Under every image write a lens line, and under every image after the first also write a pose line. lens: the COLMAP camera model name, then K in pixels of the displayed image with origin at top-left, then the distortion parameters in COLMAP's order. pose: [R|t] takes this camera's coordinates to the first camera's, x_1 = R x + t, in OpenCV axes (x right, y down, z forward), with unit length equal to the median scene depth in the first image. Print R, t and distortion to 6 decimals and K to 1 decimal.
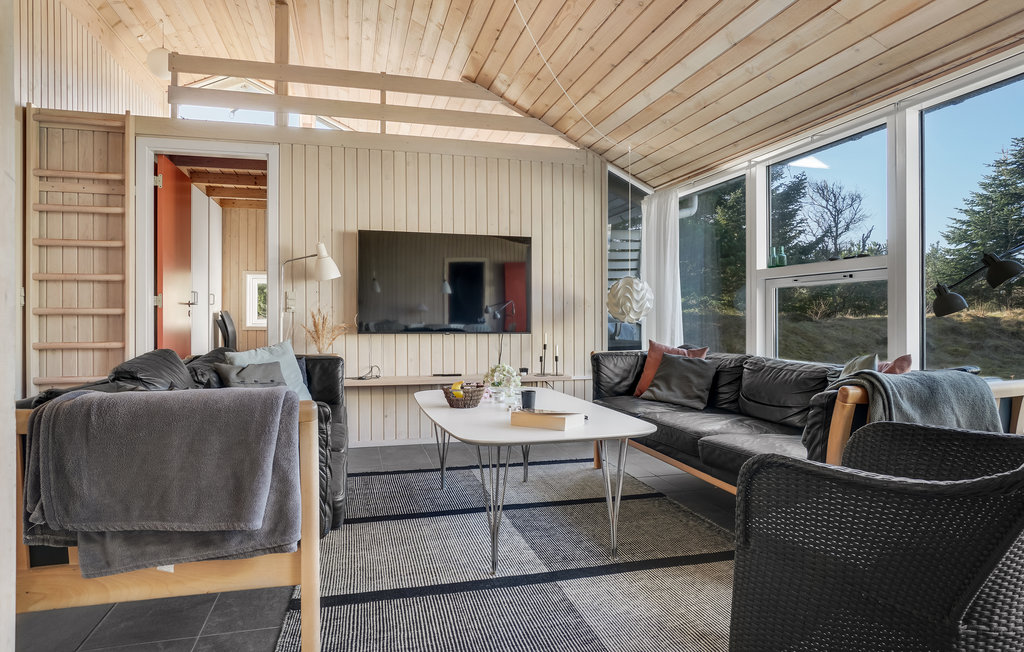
lens RADIAL K [[591.6, 0, 513.3], [0, 591.6, 302.0], [0, 0, 1]] dist [-0.003926, 0.000593]
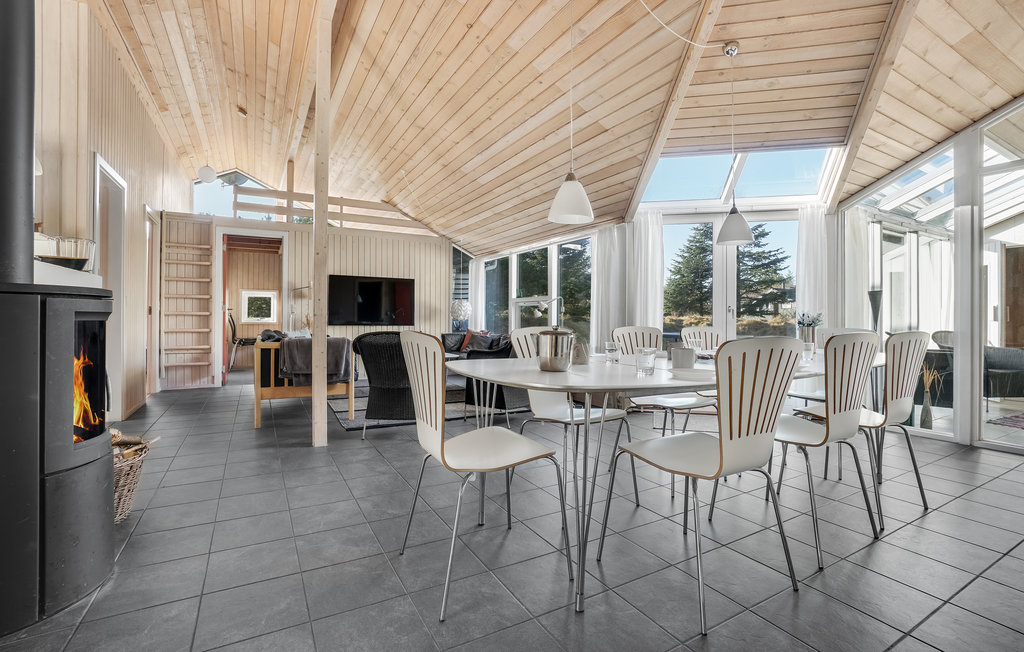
lens RADIAL K [[461.0, 0, 512.0], [0, 461.0, 326.0], [0, 0, 1]] dist [-0.064724, 0.022793]
pose [[0.969291, 0.003017, 0.245900, -0.035760], [-0.013531, 0.999064, 0.041080, -0.017553], [-0.245546, -0.043146, 0.968424, -0.694080]]
